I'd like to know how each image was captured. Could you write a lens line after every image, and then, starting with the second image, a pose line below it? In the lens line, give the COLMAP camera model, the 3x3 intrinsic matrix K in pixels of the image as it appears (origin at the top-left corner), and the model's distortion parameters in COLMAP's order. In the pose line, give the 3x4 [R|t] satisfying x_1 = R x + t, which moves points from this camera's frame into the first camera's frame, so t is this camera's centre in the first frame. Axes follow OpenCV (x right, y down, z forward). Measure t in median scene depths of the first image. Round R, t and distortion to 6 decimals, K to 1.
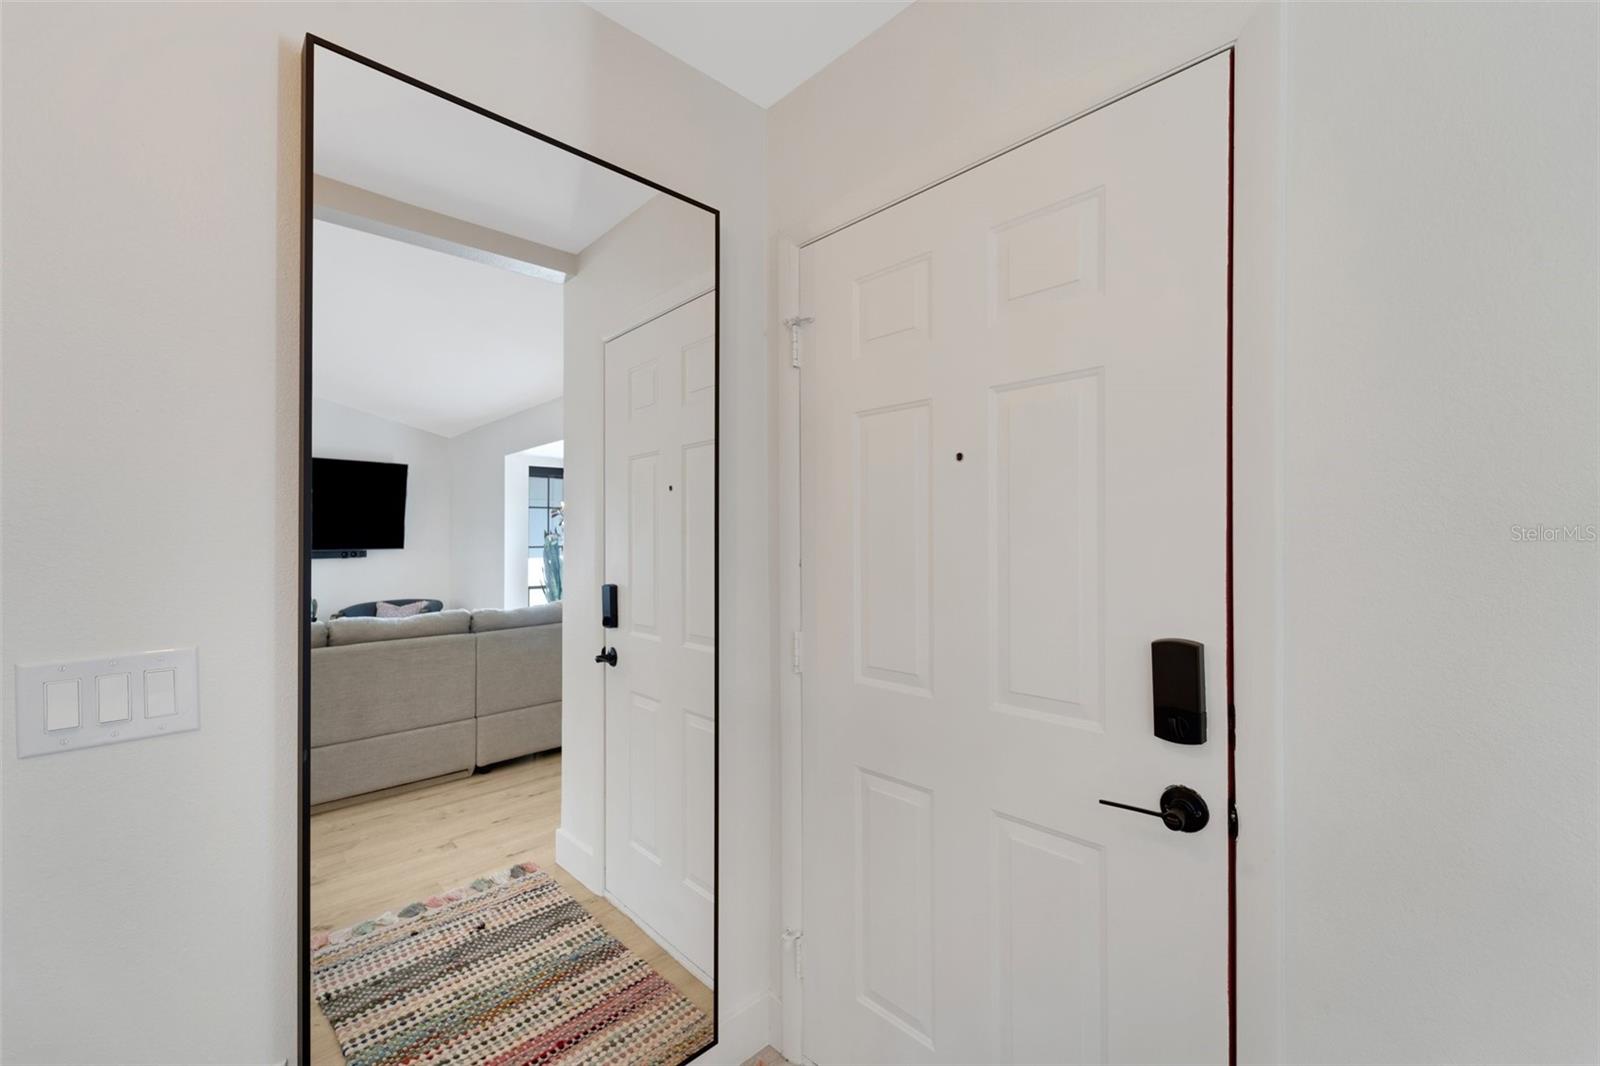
lens RADIAL K [[656.6, 0, 792.0], [0, 656.6, 531.5], [0, 0, 1]] dist [0.001056, -0.000259]
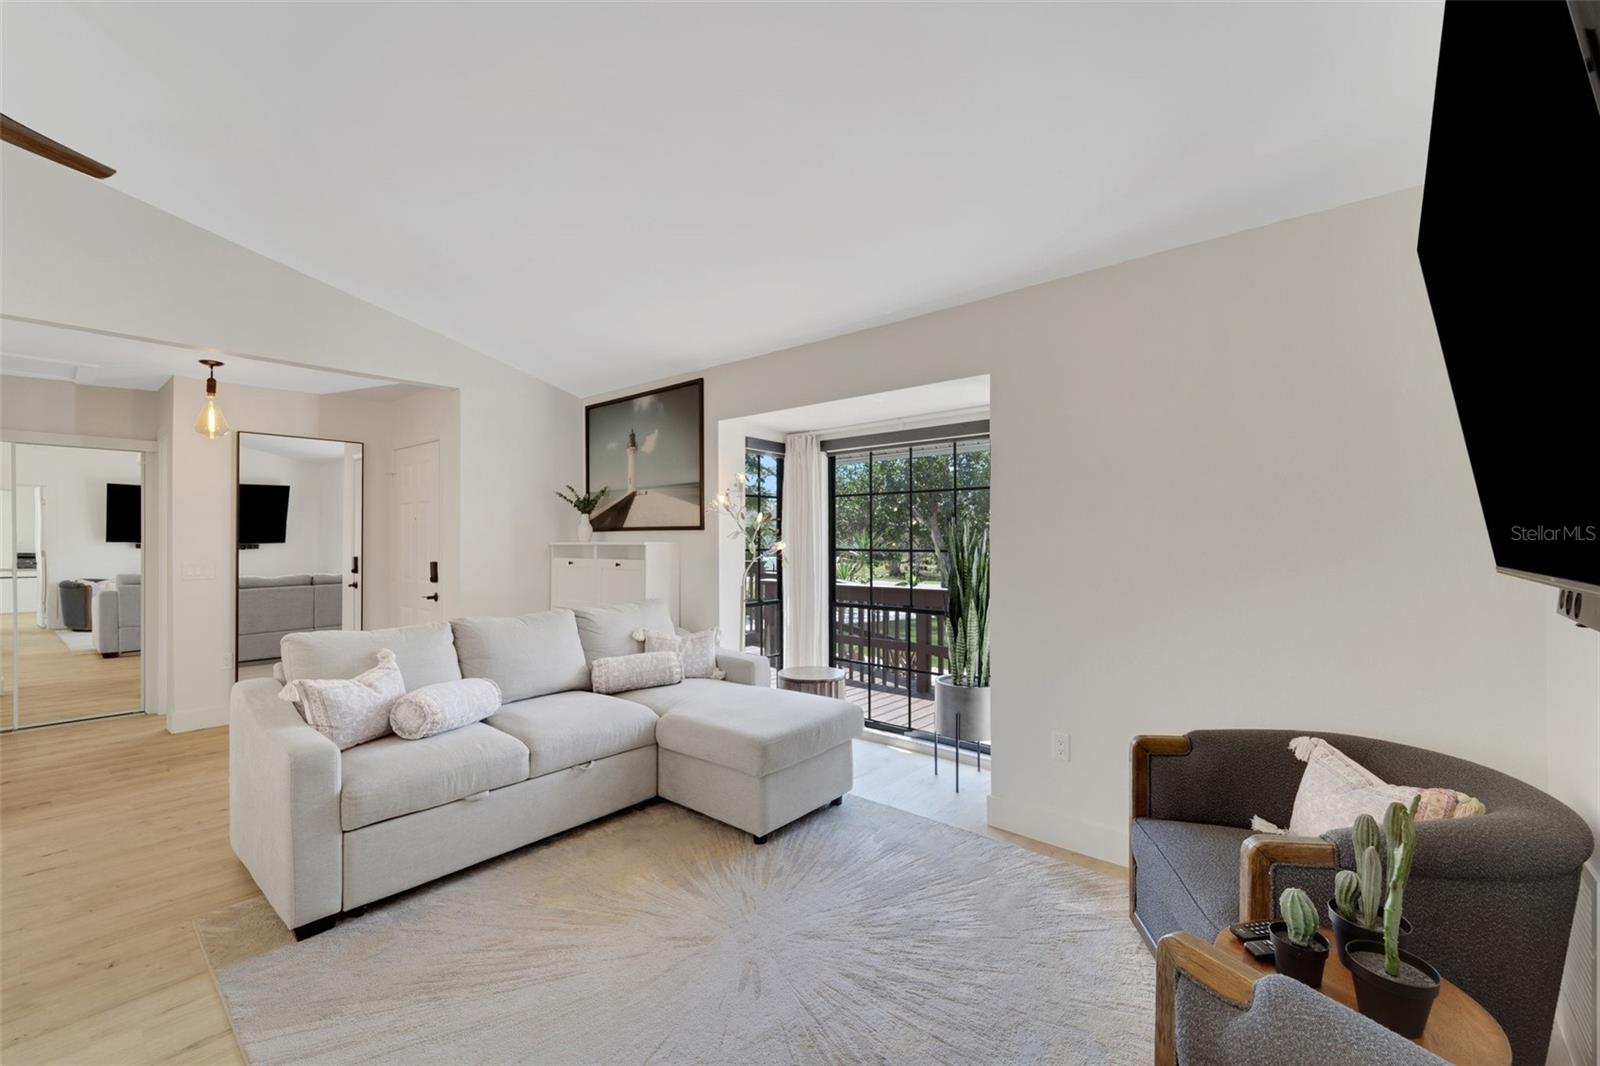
lens RADIAL K [[656.6, 0, 792.0], [0, 656.6, 531.5], [0, 0, 1]] dist [0.001056, -0.000259]
pose [[0.995399, 0.006135, 0.095621, 1.198380], [-0.006088, 0.999981, -0.000791, -0.028901], [-0.095624, 0.000205, 0.995417, -1.761105]]
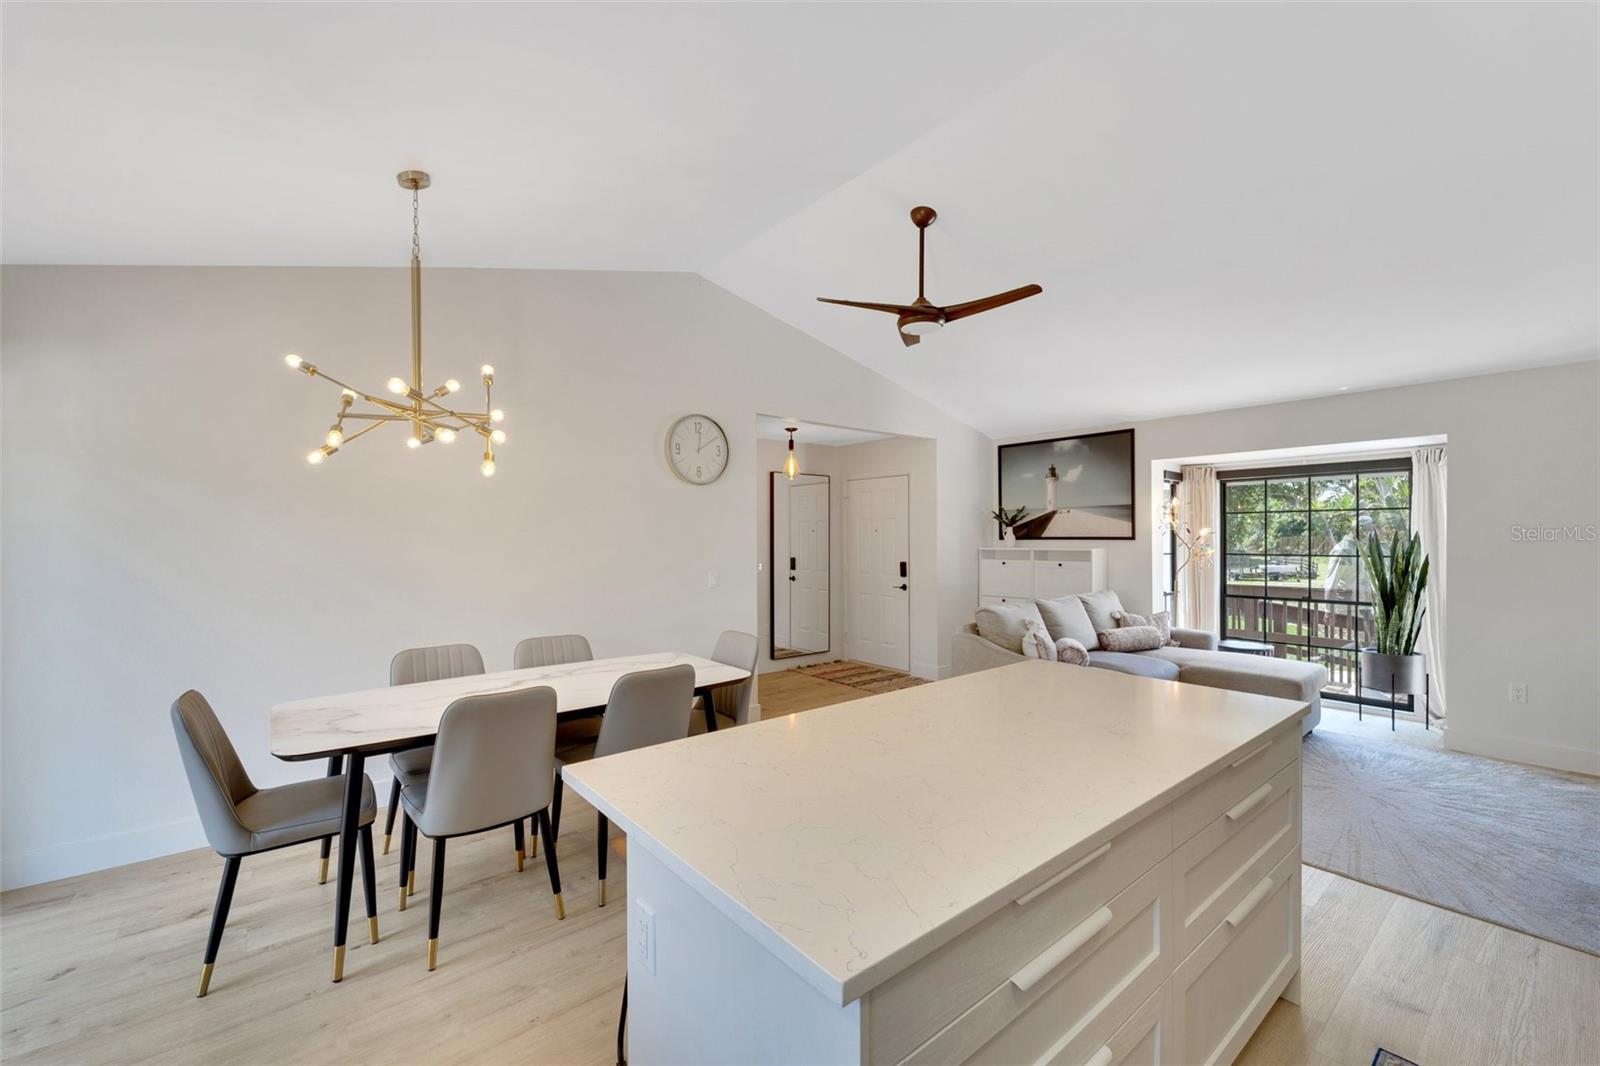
lens RADIAL K [[649.4, 0, 798.8], [0, 649.4, 526.7], [0, 0, 1]] dist [0.001643, -0.000049]
pose [[0.997768, 0.001723, -0.066750, -0.013771], [-0.001824, 0.999997, -0.001441, -0.079078], [0.066747, 0.001559, 0.997769, -2.487008]]
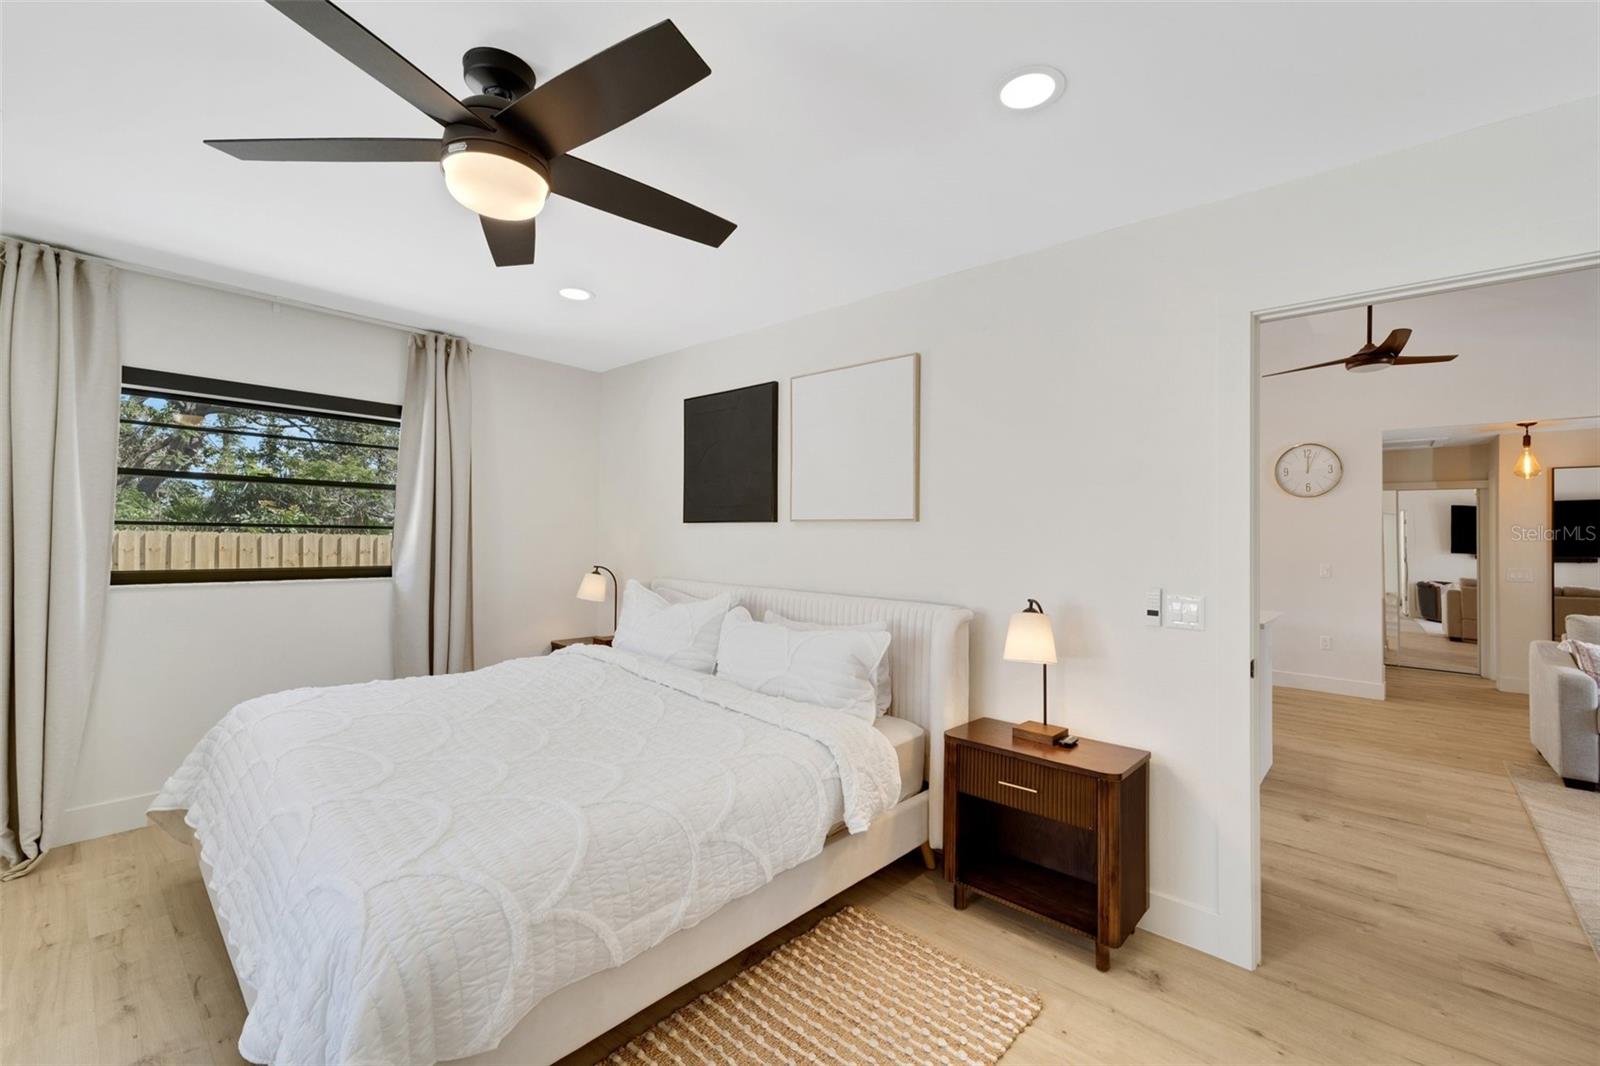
lens RADIAL K [[656.6, 0, 792.0], [0, 656.6, 531.5], [0, 0, 1]] dist [0.001056, -0.000259]
pose [[0.074513, -0.005971, -0.997202, 2.056400], [-0.006156, 0.999960, -0.006447, -0.044045], [0.997201, 0.006619, 0.074474, -2.773431]]
